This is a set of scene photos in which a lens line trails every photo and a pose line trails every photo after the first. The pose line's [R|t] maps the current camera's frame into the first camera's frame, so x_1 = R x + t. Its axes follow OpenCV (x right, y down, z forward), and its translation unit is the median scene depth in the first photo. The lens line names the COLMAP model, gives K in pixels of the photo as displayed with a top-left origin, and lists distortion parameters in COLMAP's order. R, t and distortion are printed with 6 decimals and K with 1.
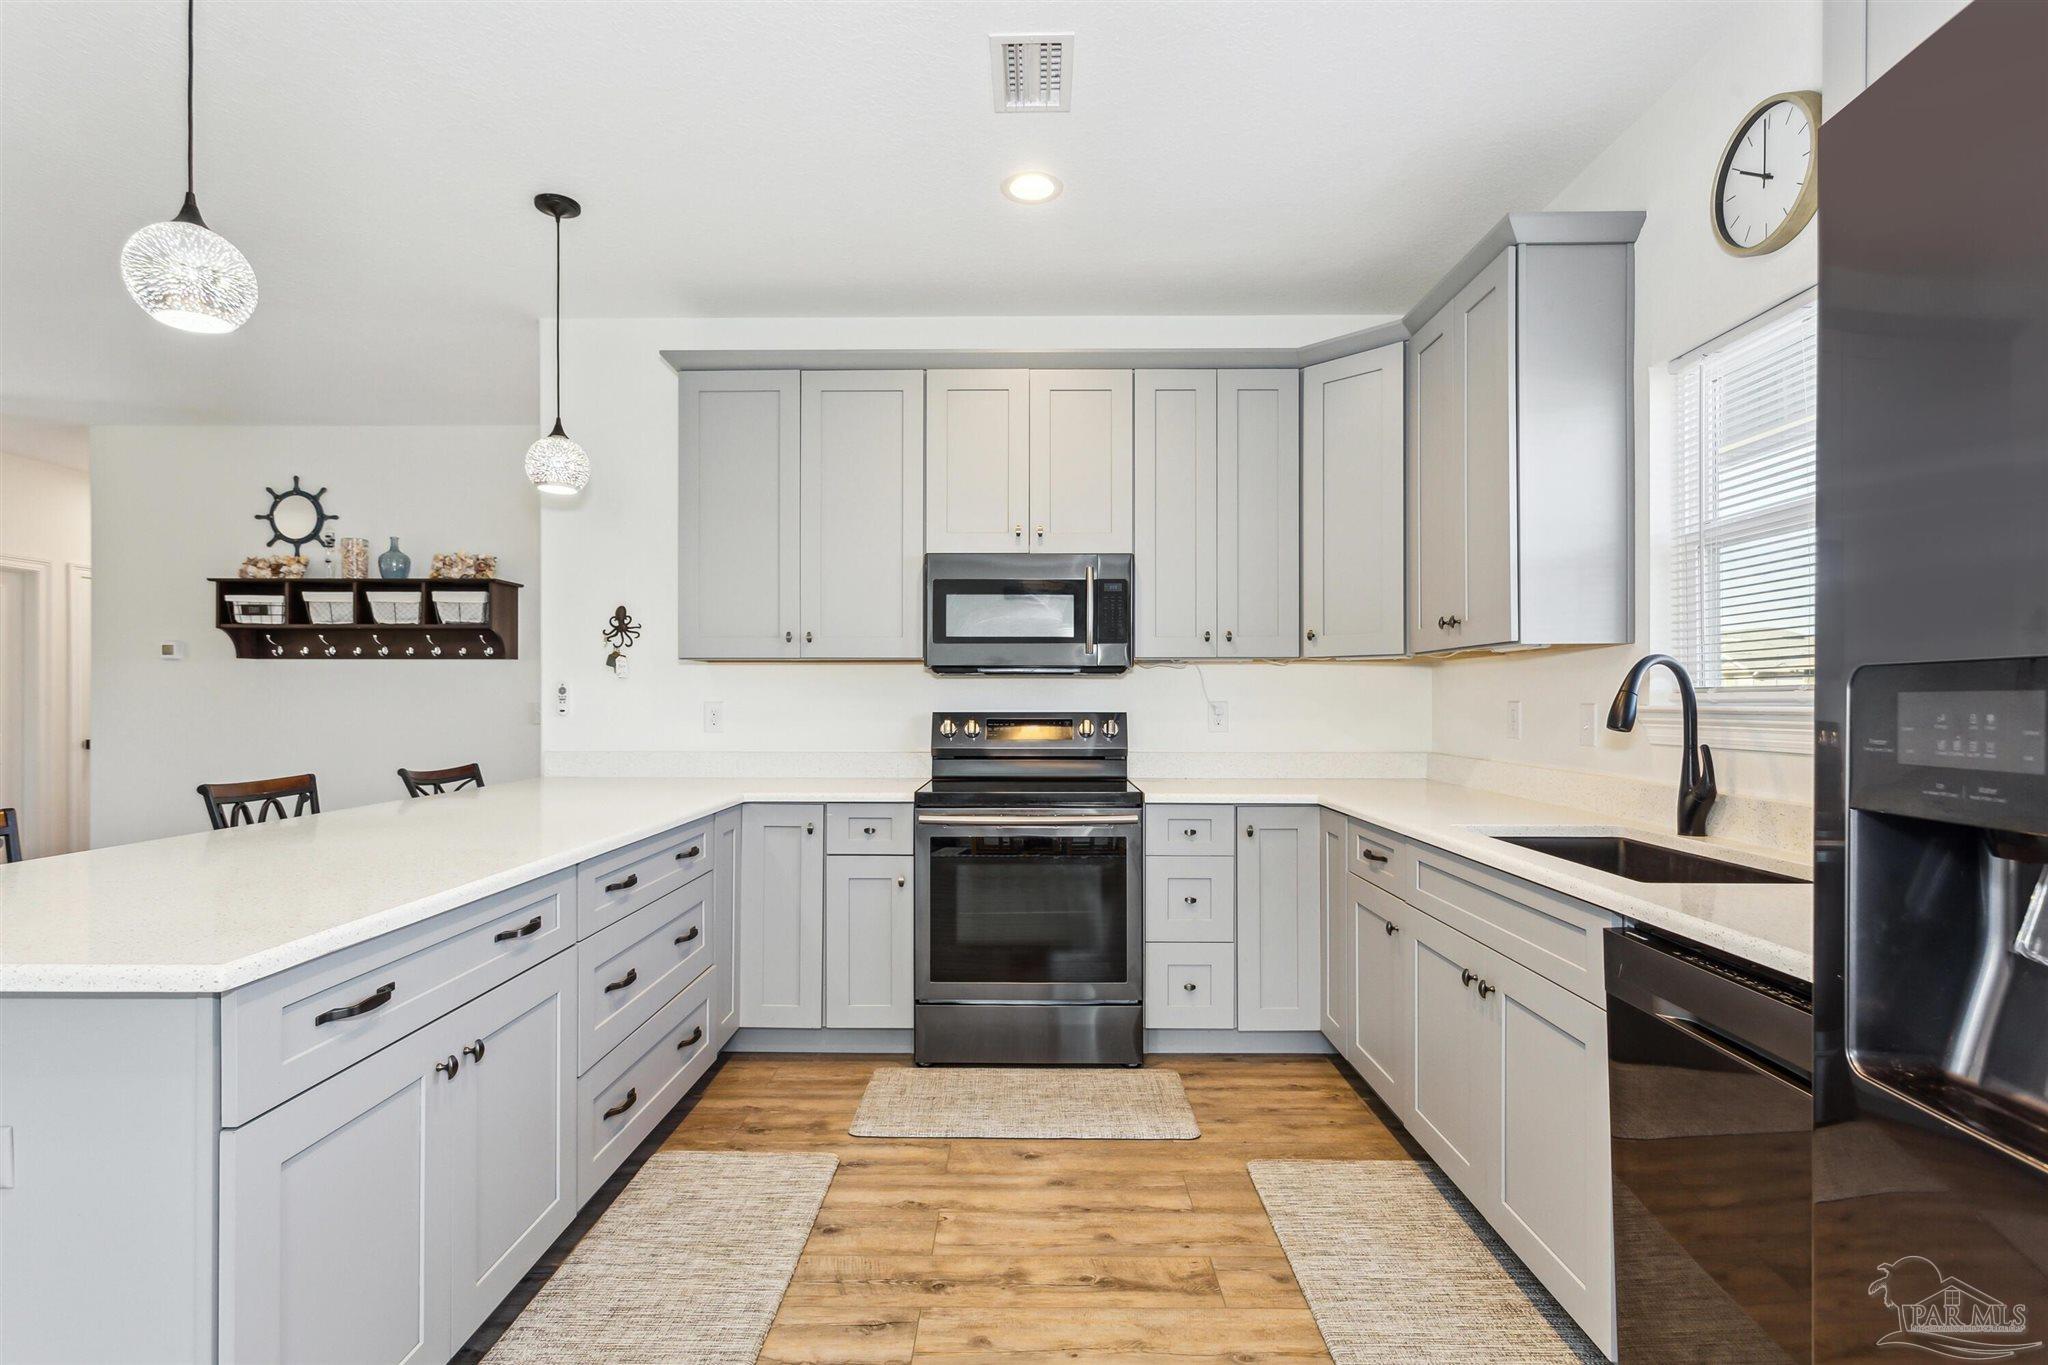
lens RADIAL K [[1002.9, 0, 1019.7], [0, 1002.9, 693.0], [0, 0, 1]] dist [-0.002709, -0.000297]
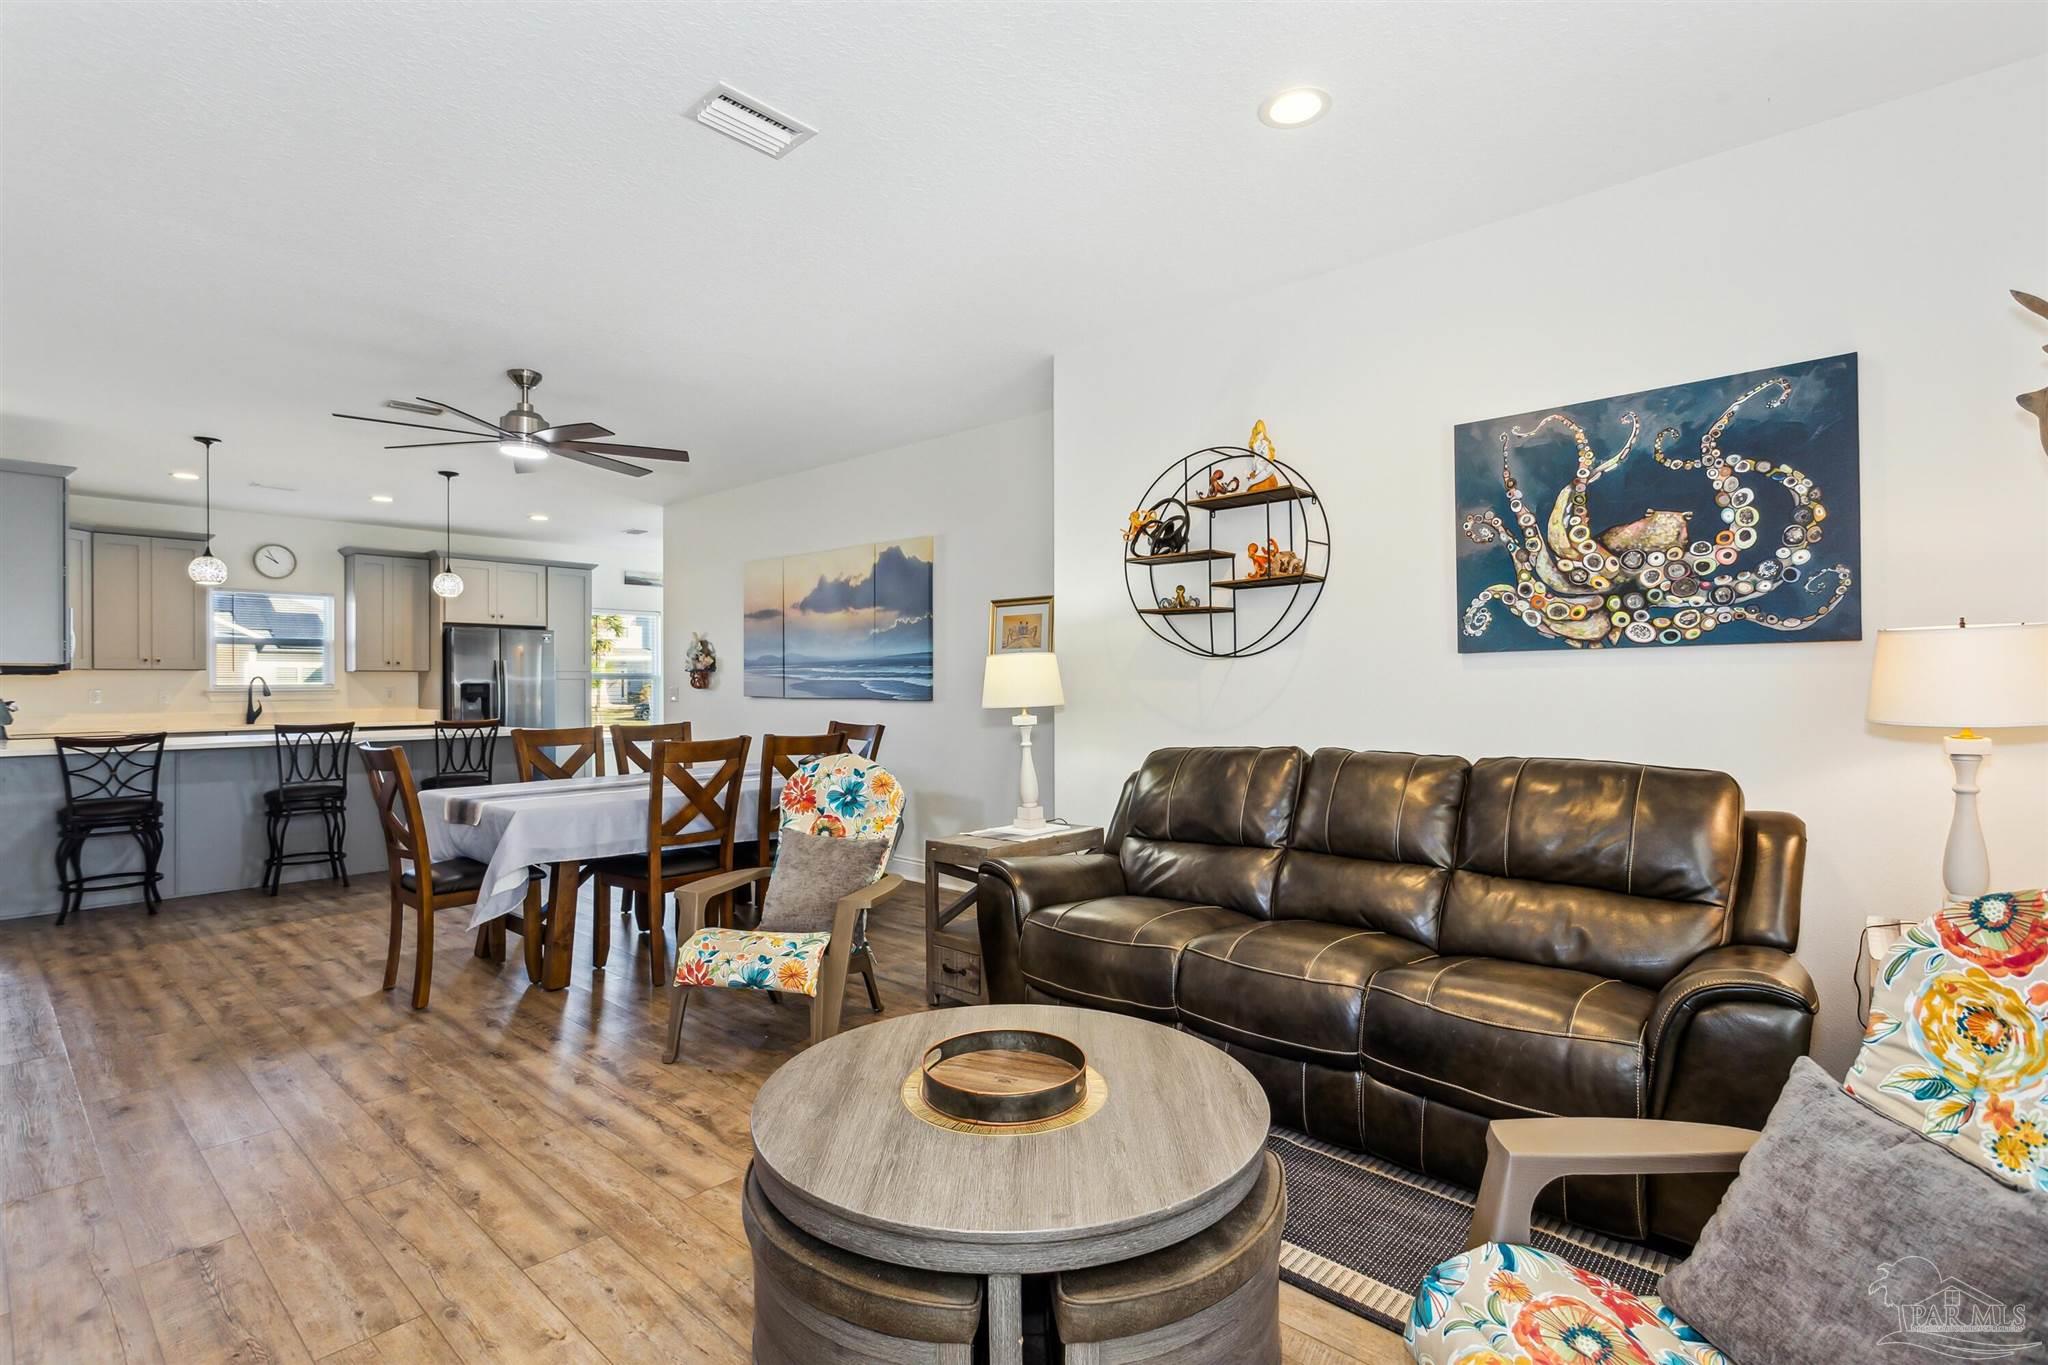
lens RADIAL K [[971.1, 0, 1024.0], [0, 971.1, 682.5], [0, 0, 1]] dist [0.002418, 0.000818]
pose [[-0.755201, 0.001297, 0.655492, -1.751248], [-0.006745, 0.999930, -0.009750, -0.000055], [-0.655459, -0.011784, -0.755139, 0.825534]]
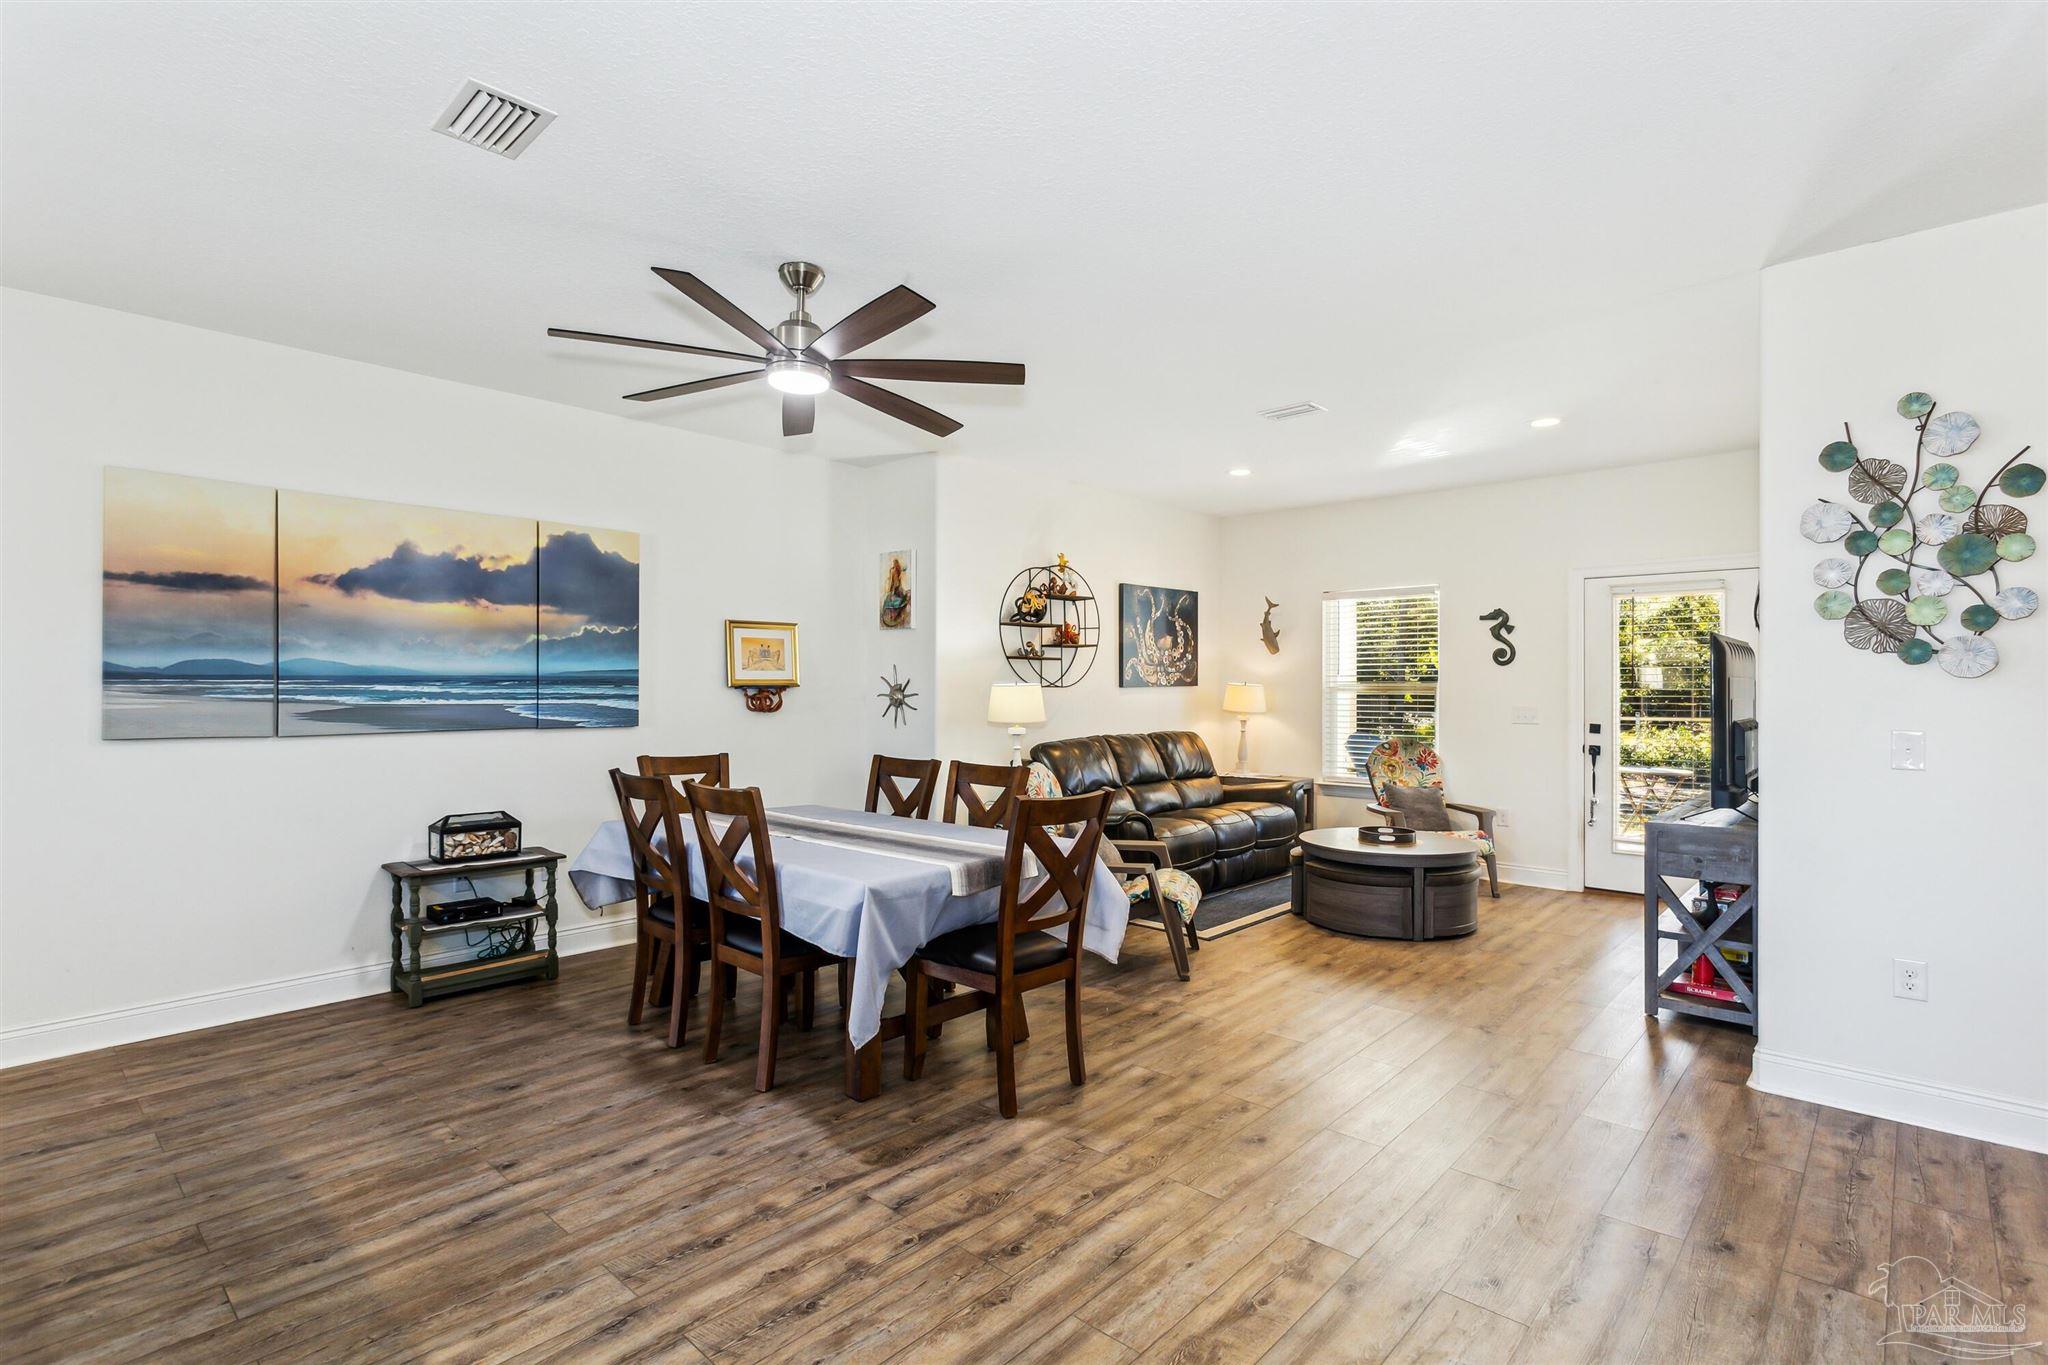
lens RADIAL K [[983.5, 0, 1024.0], [0, 983.5, 682.5], [0, 0, 1]] dist [-0.001723, 0.000041]
pose [[-0.656956, -0.004146, -0.753917, -0.418188], [0.008549, 0.999880, -0.012948, -0.017473], [0.753880, -0.014951, -0.656842, 0.972212]]
